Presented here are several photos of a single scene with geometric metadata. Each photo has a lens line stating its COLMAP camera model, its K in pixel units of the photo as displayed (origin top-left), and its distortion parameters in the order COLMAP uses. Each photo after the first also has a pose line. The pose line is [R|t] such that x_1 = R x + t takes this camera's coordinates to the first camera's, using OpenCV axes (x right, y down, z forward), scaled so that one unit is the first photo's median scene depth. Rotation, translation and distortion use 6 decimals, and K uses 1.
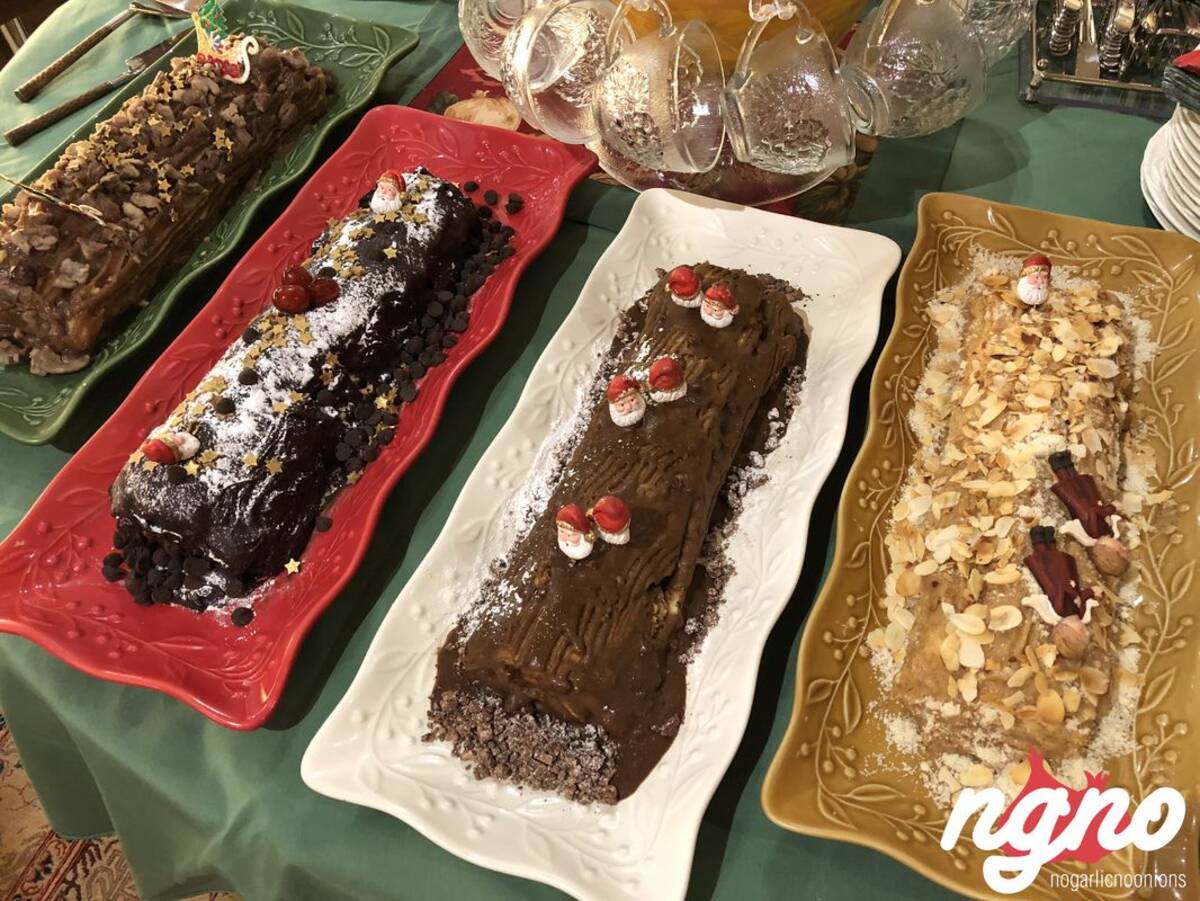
lens RADIAL K [[1008.0, 0, 615.0], [0, 1008.0, 450.6], [0, 0, 1]] dist [0.020785, -0.027946]
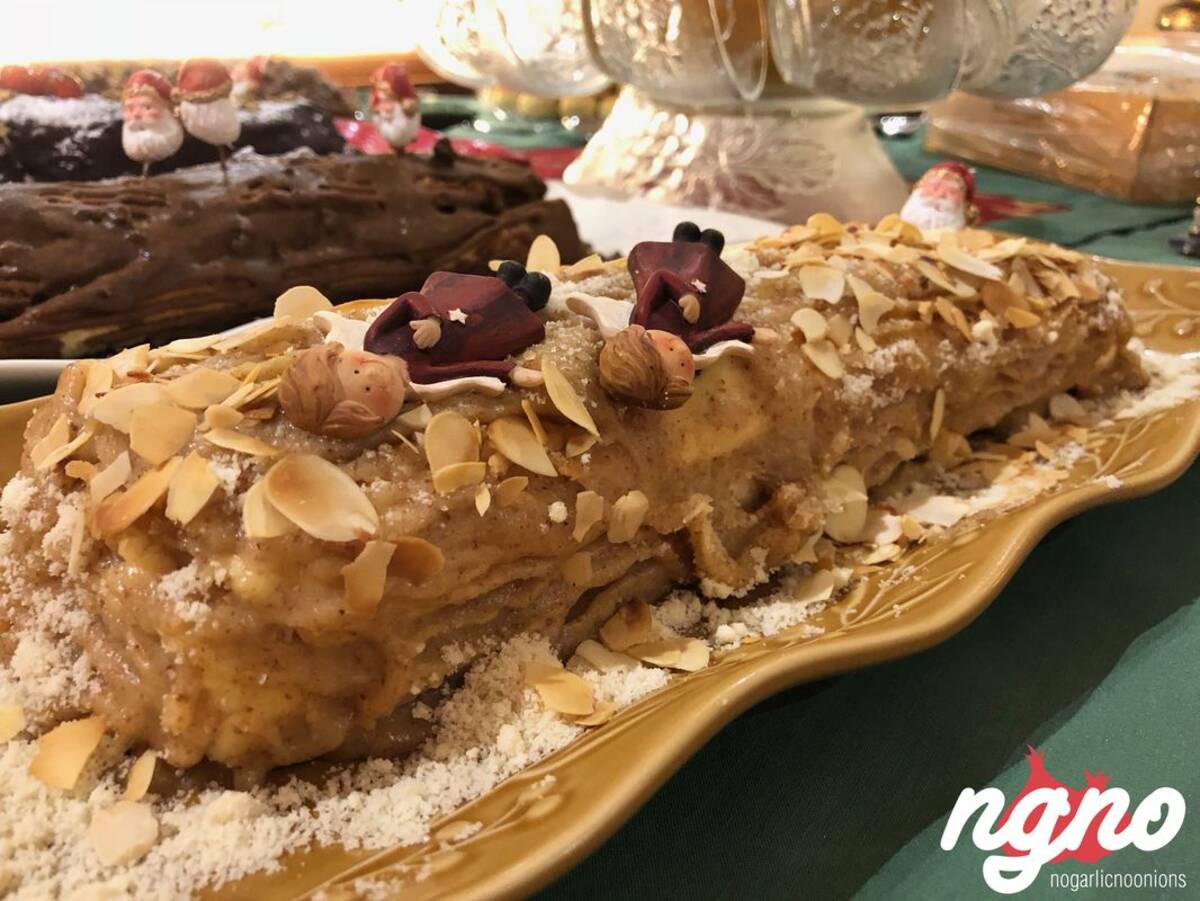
lens RADIAL K [[1008.0, 0, 599.4], [0, 1008.0, 444.4], [0, 0, 1]] dist [0.020785, -0.027946]
pose [[0.872899, 0.225392, -0.432719, 0.526365], [-0.408268, 0.823035, -0.394880, 0.232082], [0.267140, 0.521356, 0.810447, 0.584349]]
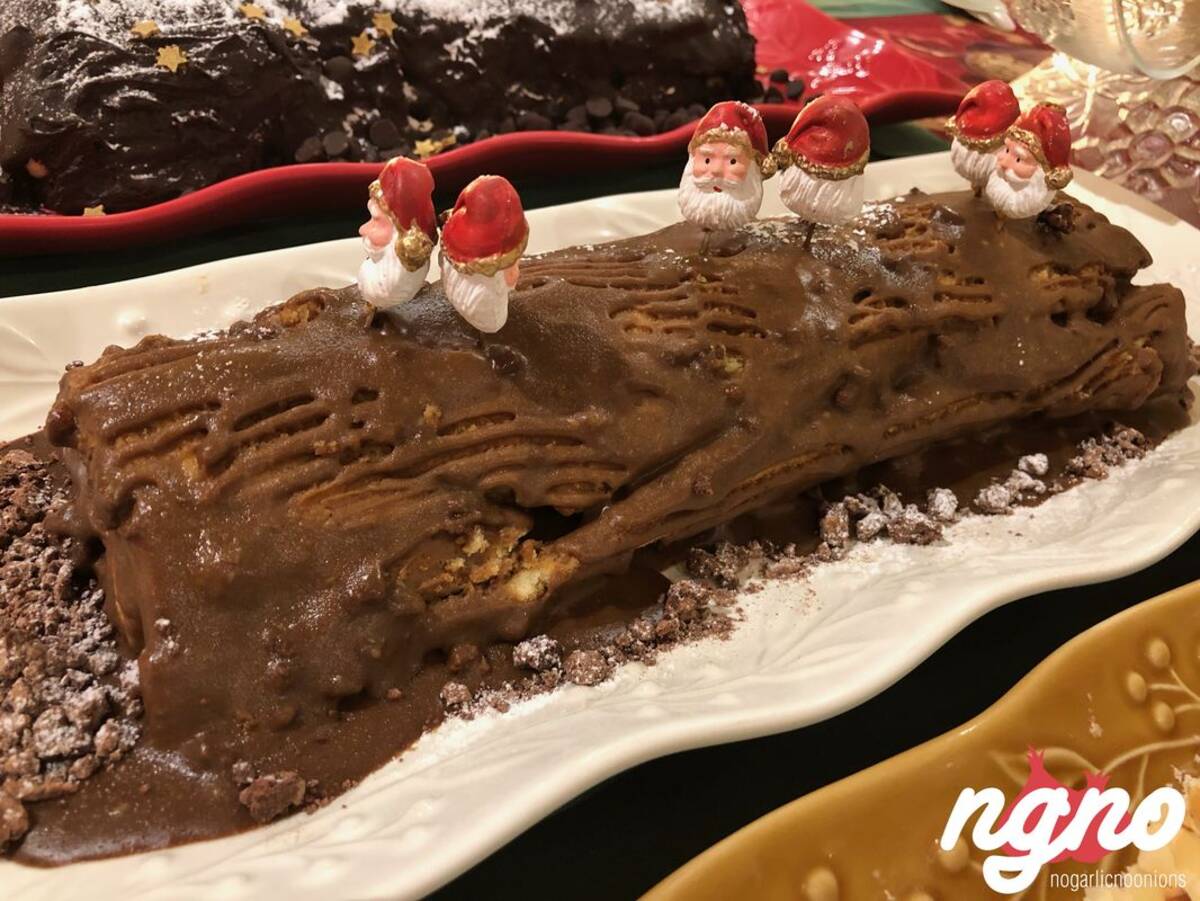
lens RADIAL K [[1008.0, 0, 593.1], [0, 1008.0, 450.3], [0, 0, 1]] dist [0.020785, -0.027946]
pose [[0.783882, 0.469075, -0.406814, 0.185188], [-0.562616, 0.813762, -0.145790, 0.134702], [0.262664, 0.343162, 0.901802, 0.548269]]
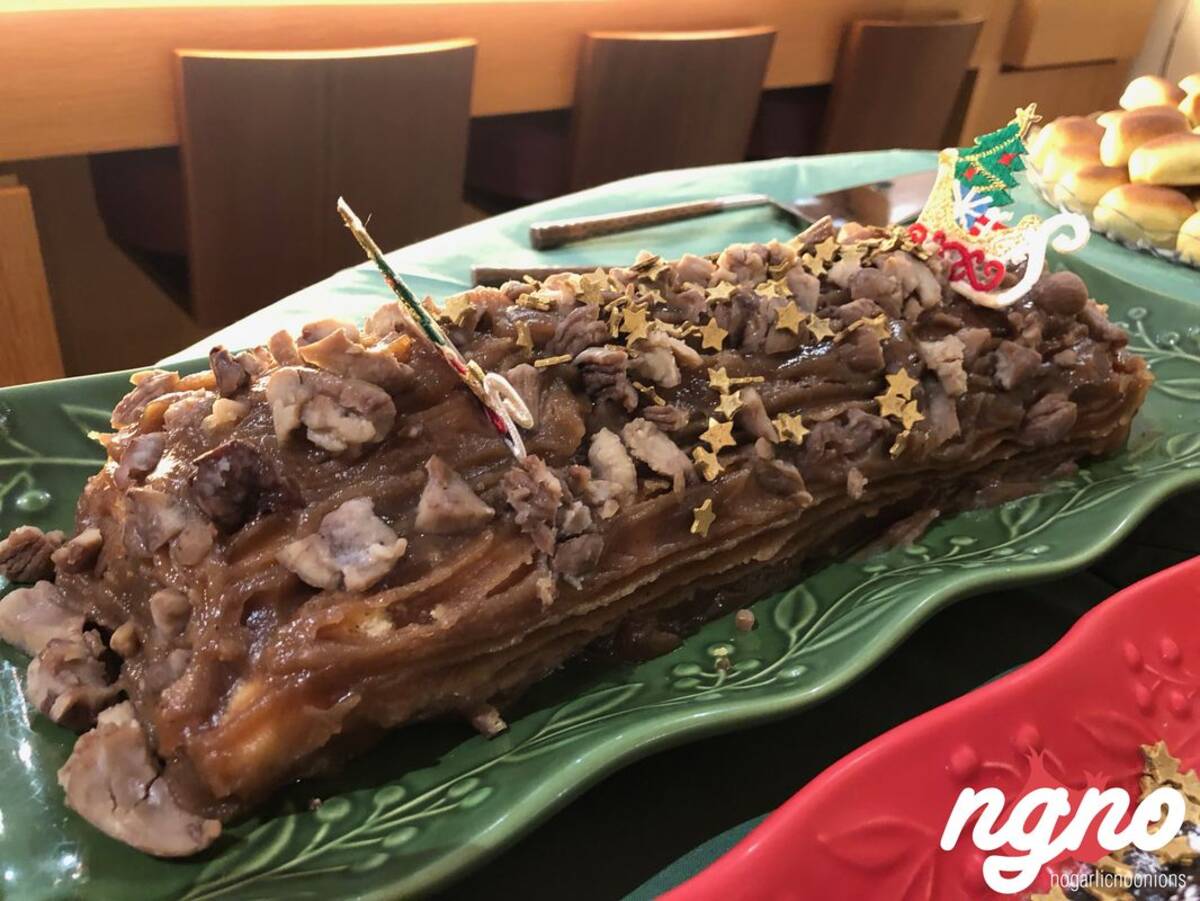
lens RADIAL K [[1008.0, 0, 603.8], [0, 1008.0, 461.4], [0, 0, 1]] dist [0.020785, -0.027946]
pose [[0.828890, 0.374005, -0.416007, -0.379506], [-0.502119, 0.825247, -0.258540, -0.165664], [0.246613, 0.423186, 0.871834, 0.791639]]
